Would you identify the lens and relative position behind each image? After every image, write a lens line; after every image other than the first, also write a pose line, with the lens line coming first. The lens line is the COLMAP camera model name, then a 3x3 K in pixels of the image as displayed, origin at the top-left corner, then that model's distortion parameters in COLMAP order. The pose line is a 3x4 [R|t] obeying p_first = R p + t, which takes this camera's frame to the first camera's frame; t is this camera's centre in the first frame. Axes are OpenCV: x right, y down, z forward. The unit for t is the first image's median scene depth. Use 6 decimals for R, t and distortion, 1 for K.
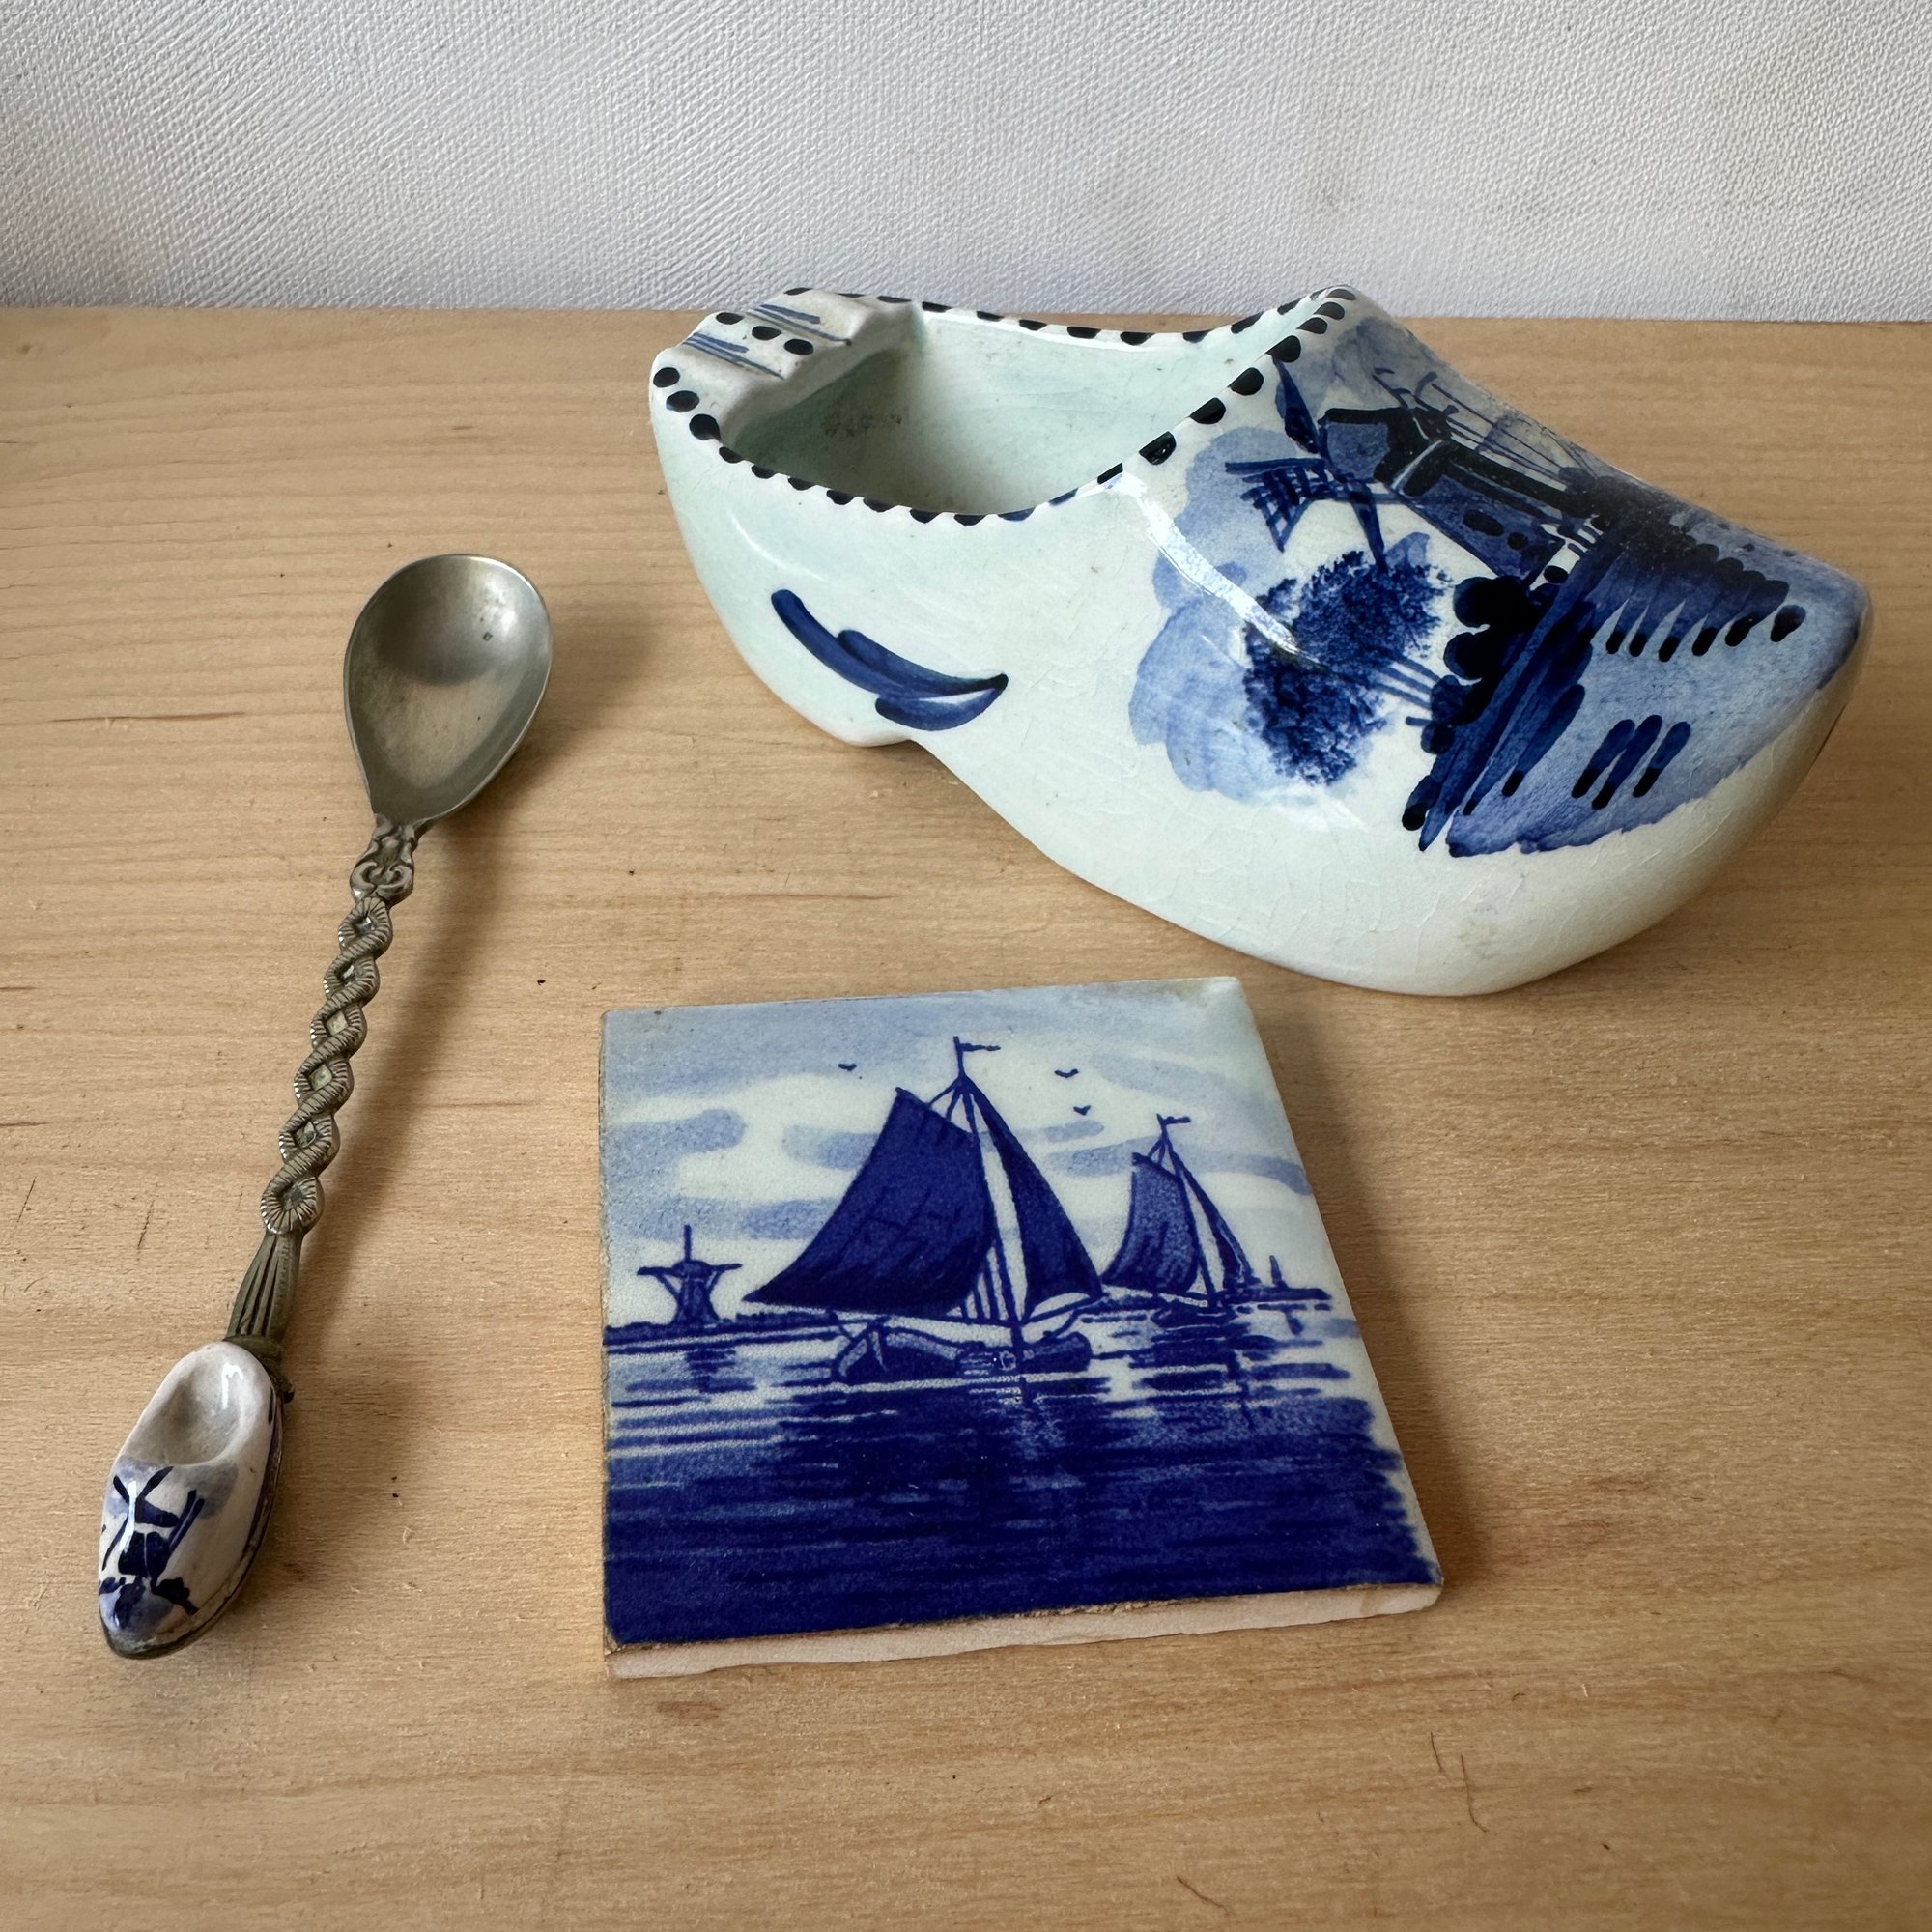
lens RADIAL K [[1723.4, 0, 966.0], [0, 1723.4, 966.0], [0, 0, 1]] dist [-0.004260, 0.002633]
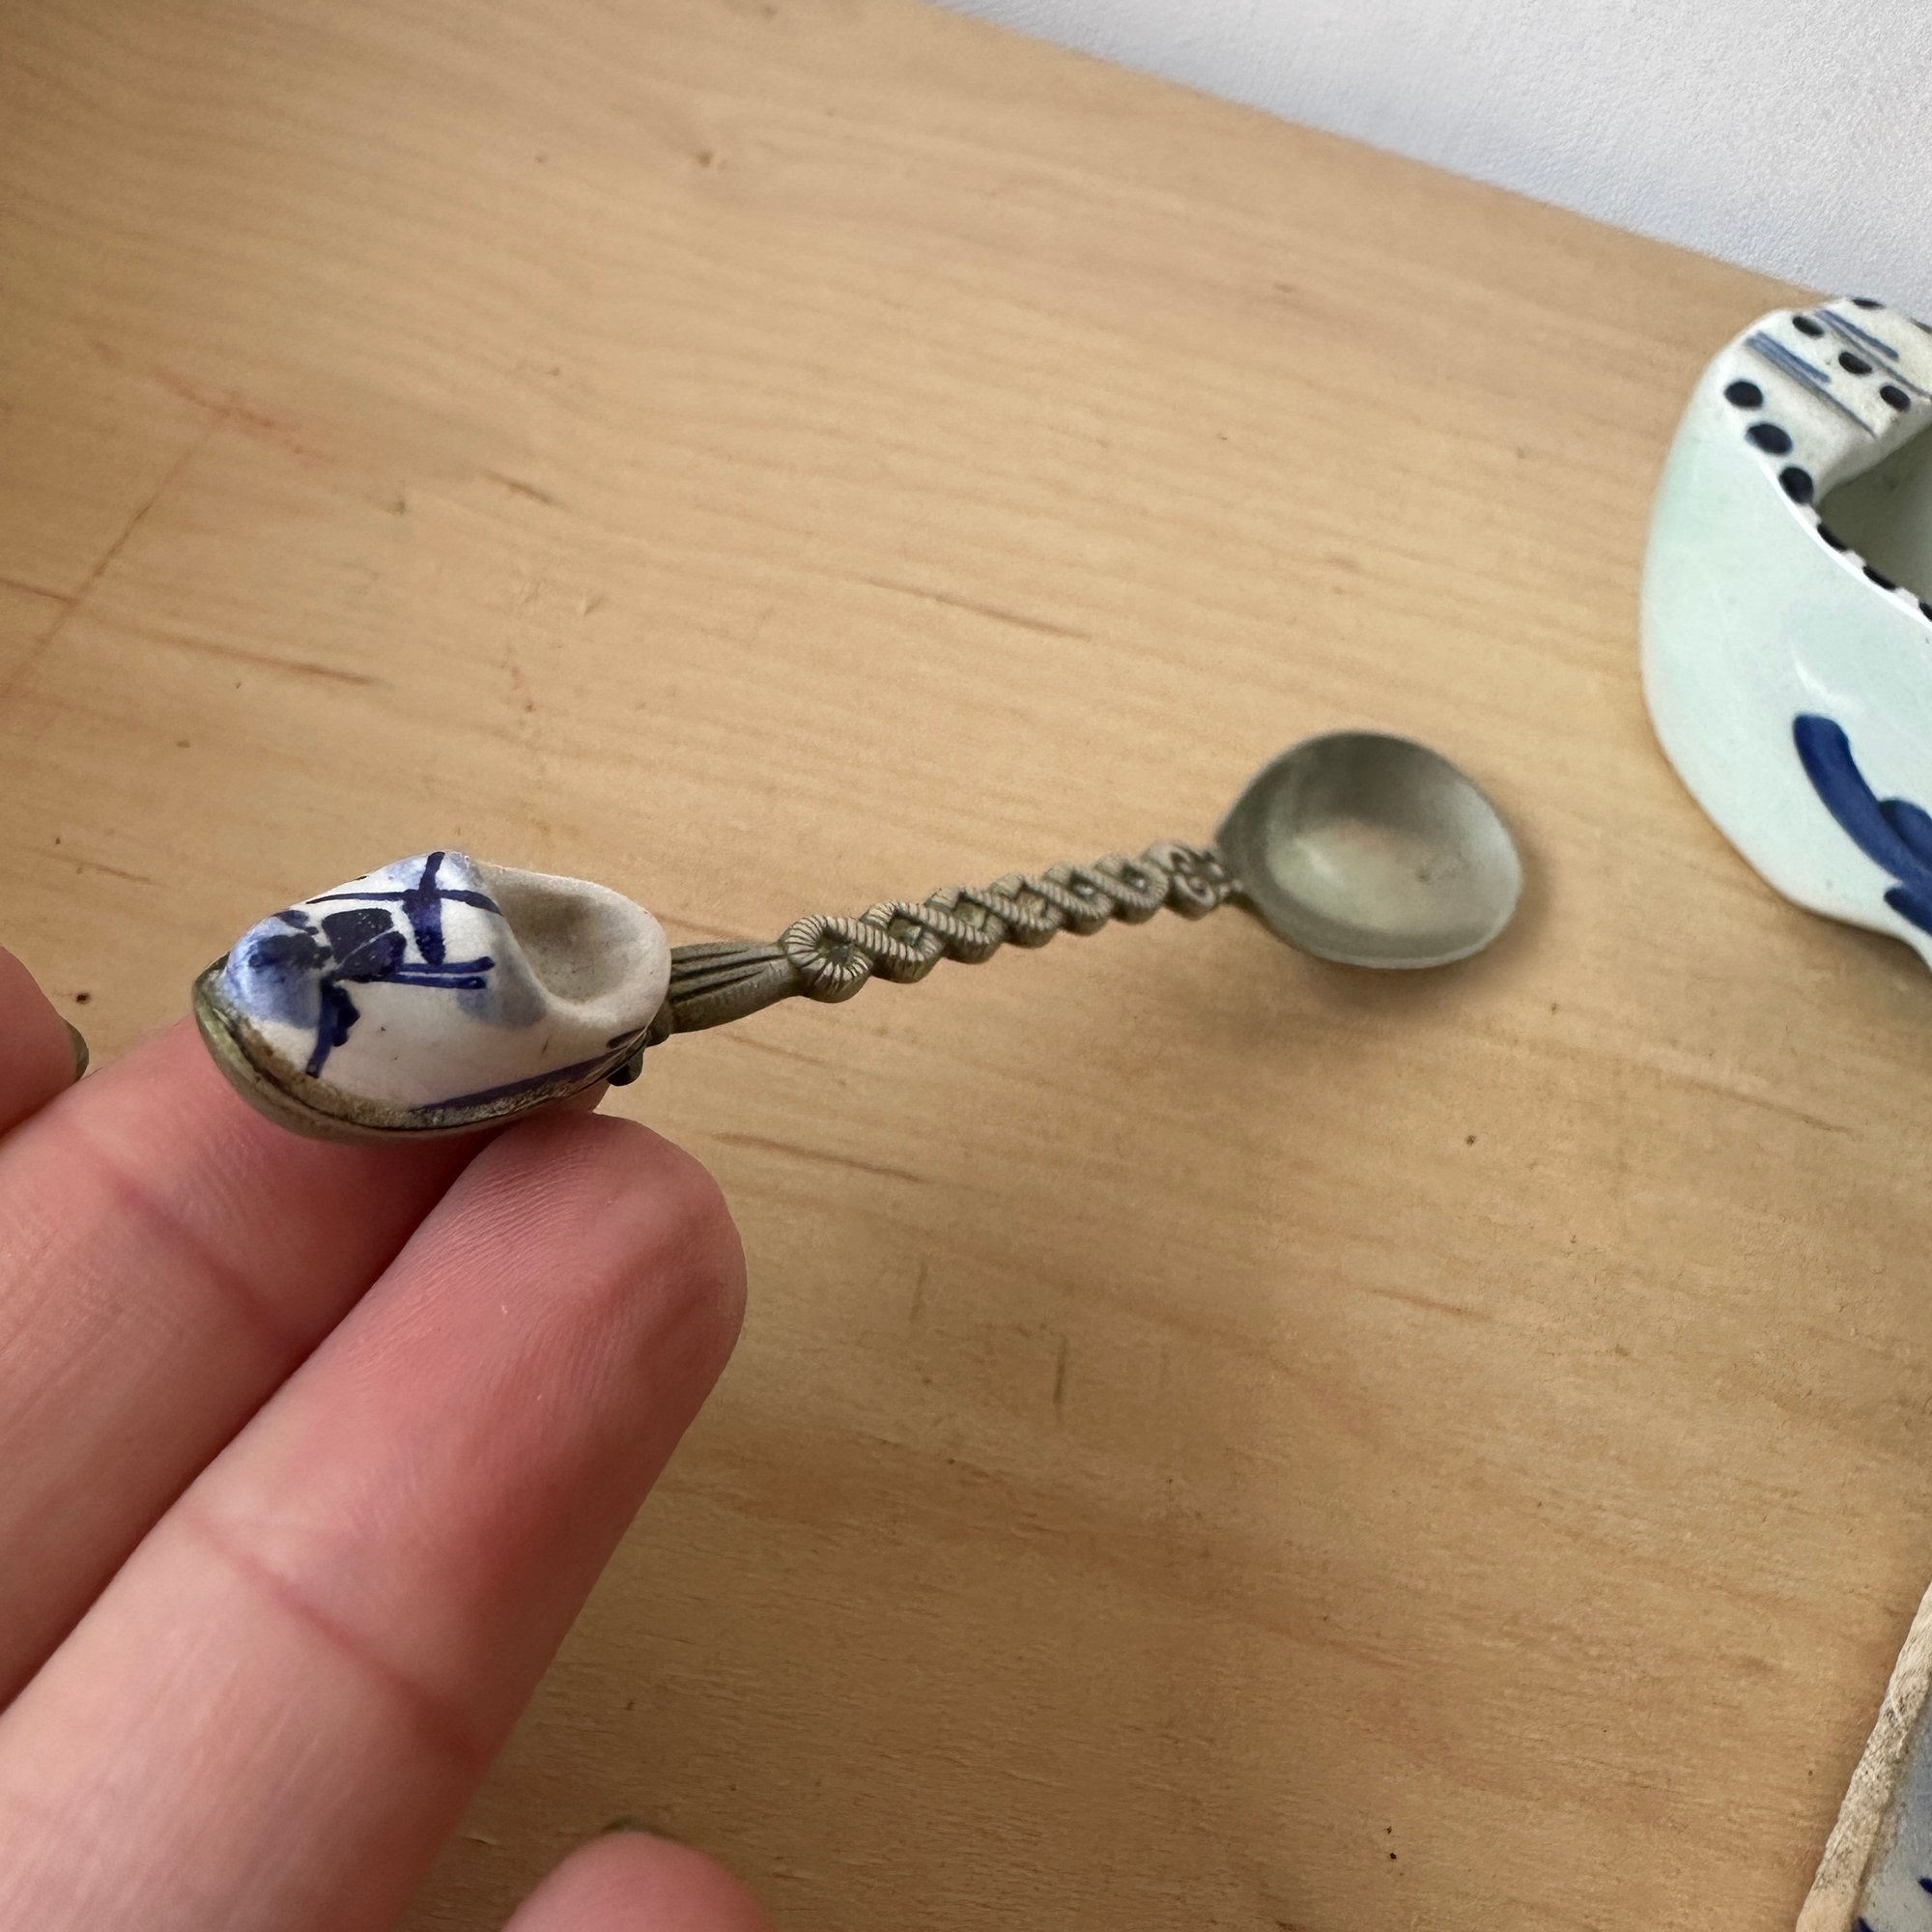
lens RADIAL K [[1723.4, 0, 966.0], [0, 1723.4, 966.0], [0, 0, 1]] dist [-0.004260, 0.002633]
pose [[0.955176, 0.295912, 0.008710, -0.571723], [-0.293893, 0.944300, 0.148072, -0.134813], [0.035591, -0.143994, 0.988938, 0.209625]]
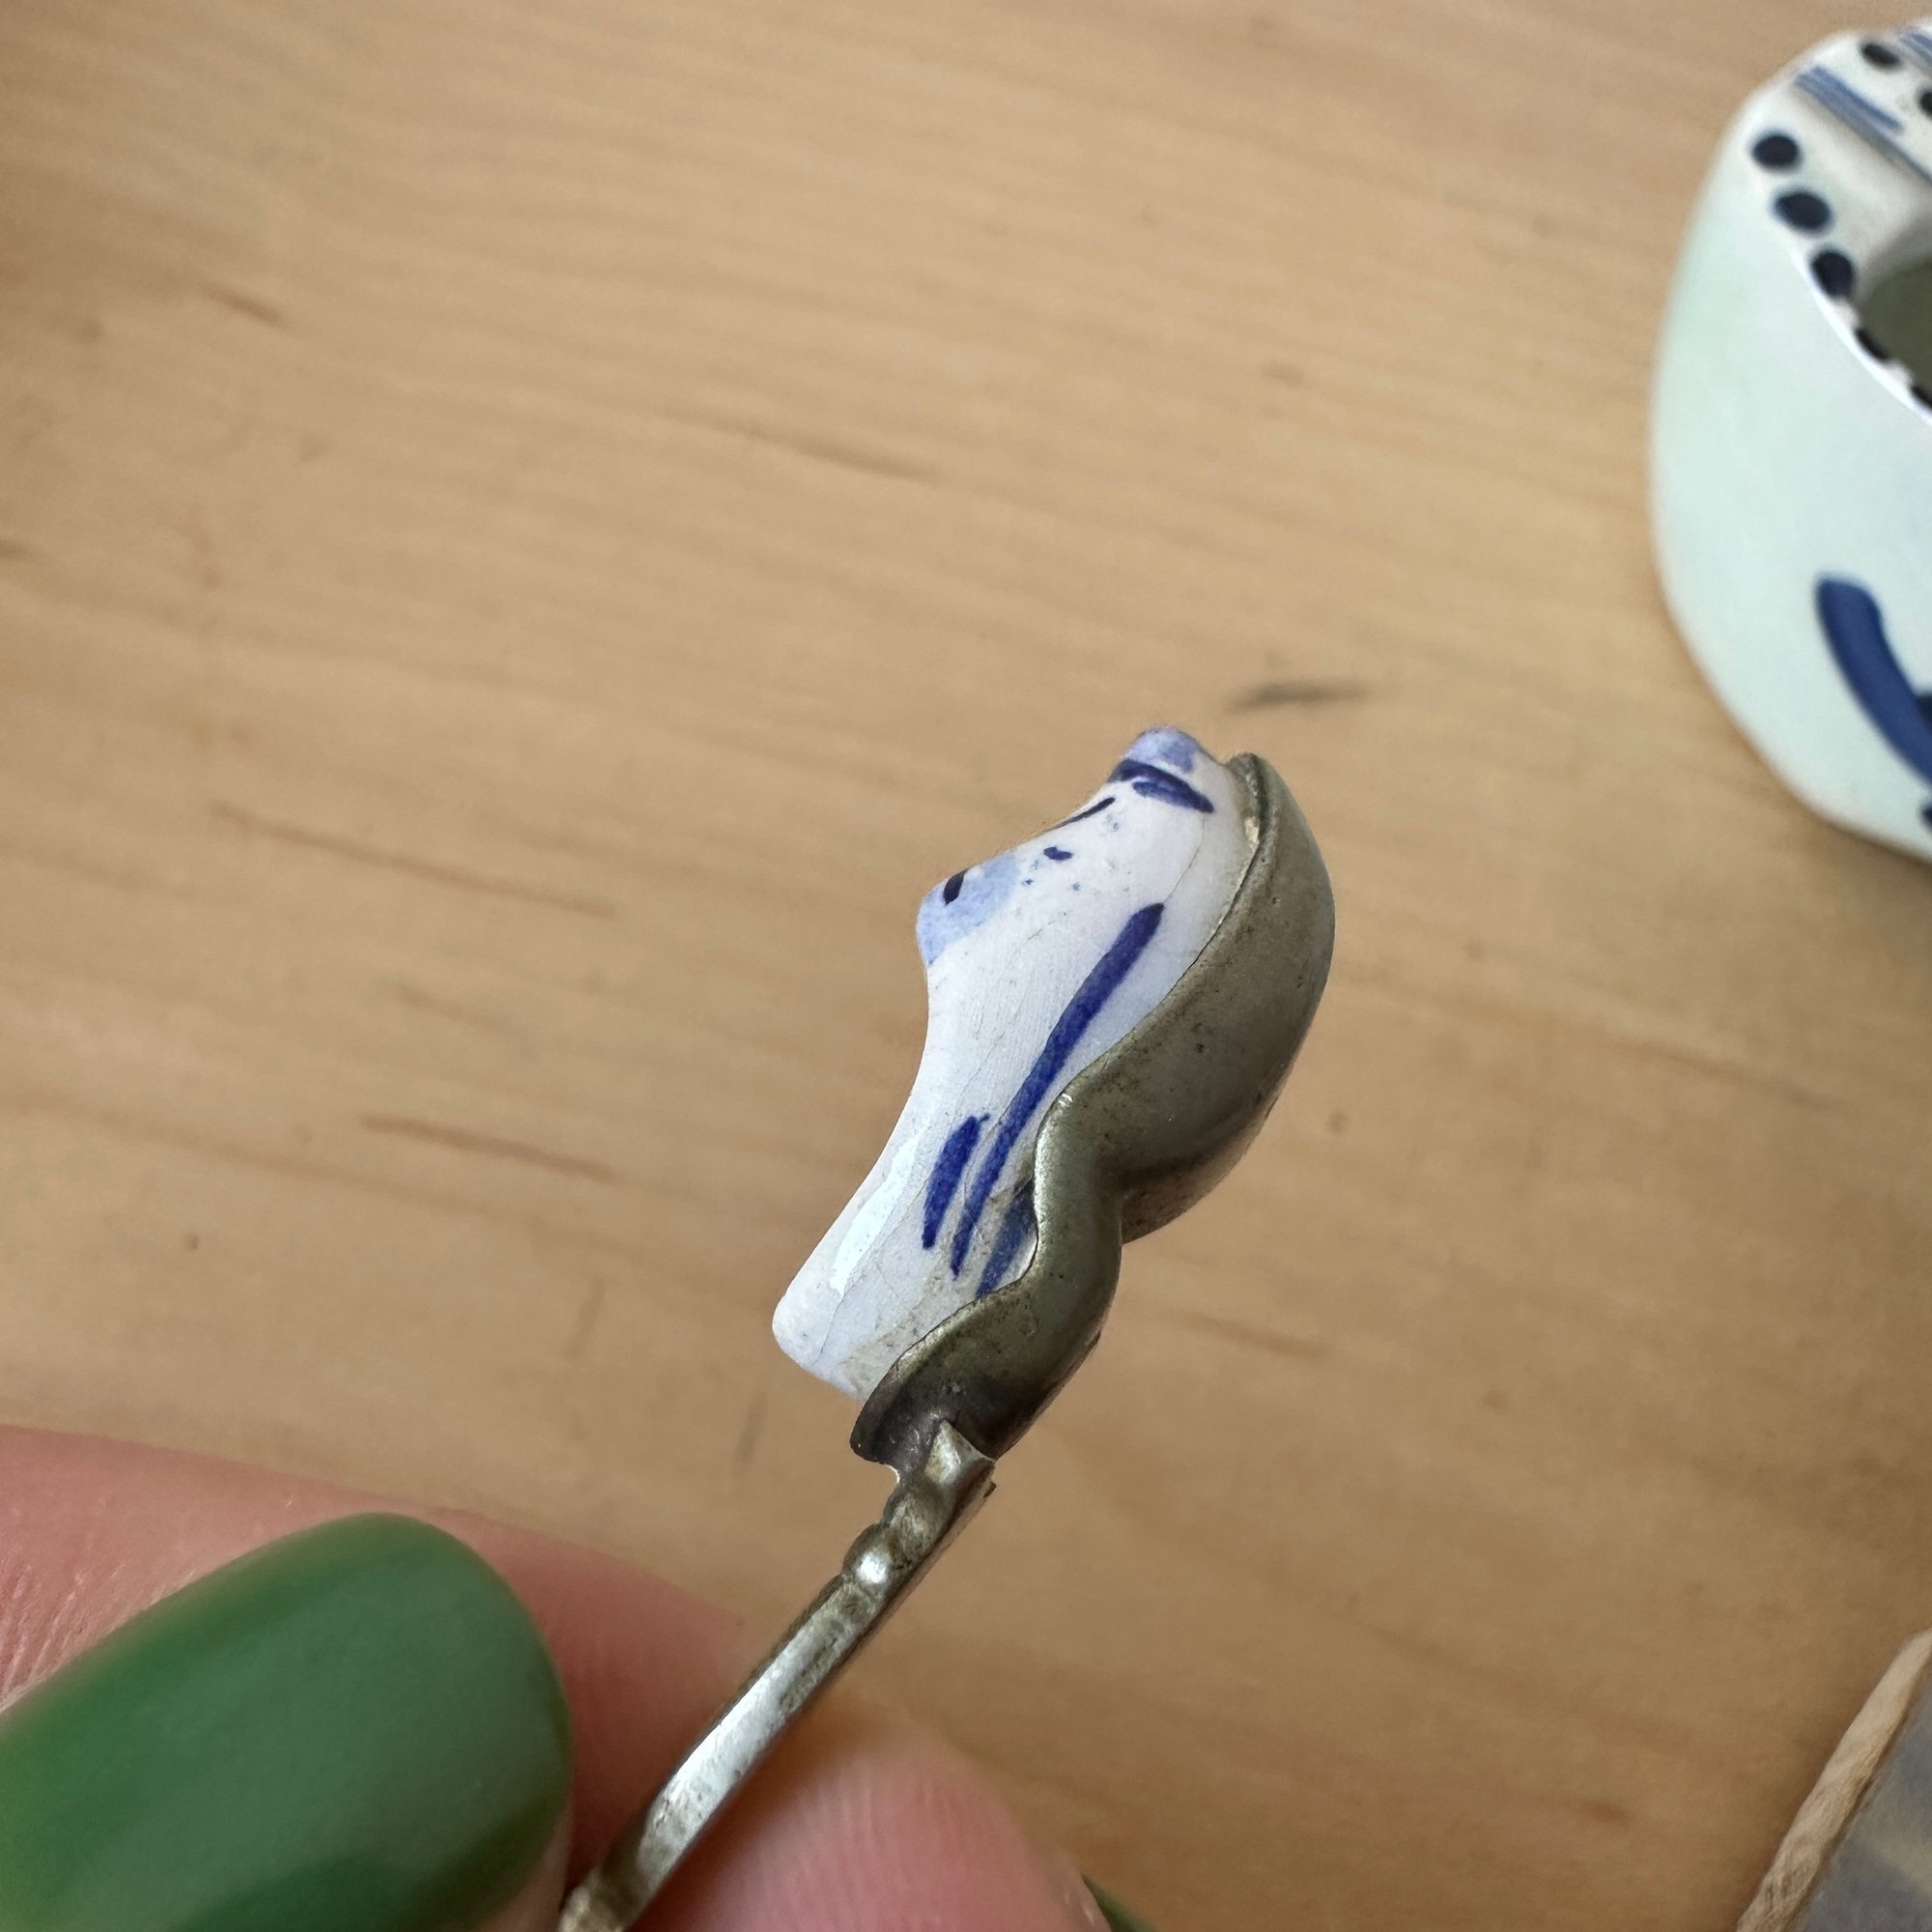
lens RADIAL K [[1746.8, 0, 906.0], [0, 1746.8, 966.1], [0, 0, 1]] dist [0.017523, -0.040348]
pose [[0.947938, 0.313635, -0.055198, -0.436943], [-0.286144, 0.914939, 0.284620, -0.213646], [0.139769, -0.254007, 0.957050, 0.378232]]
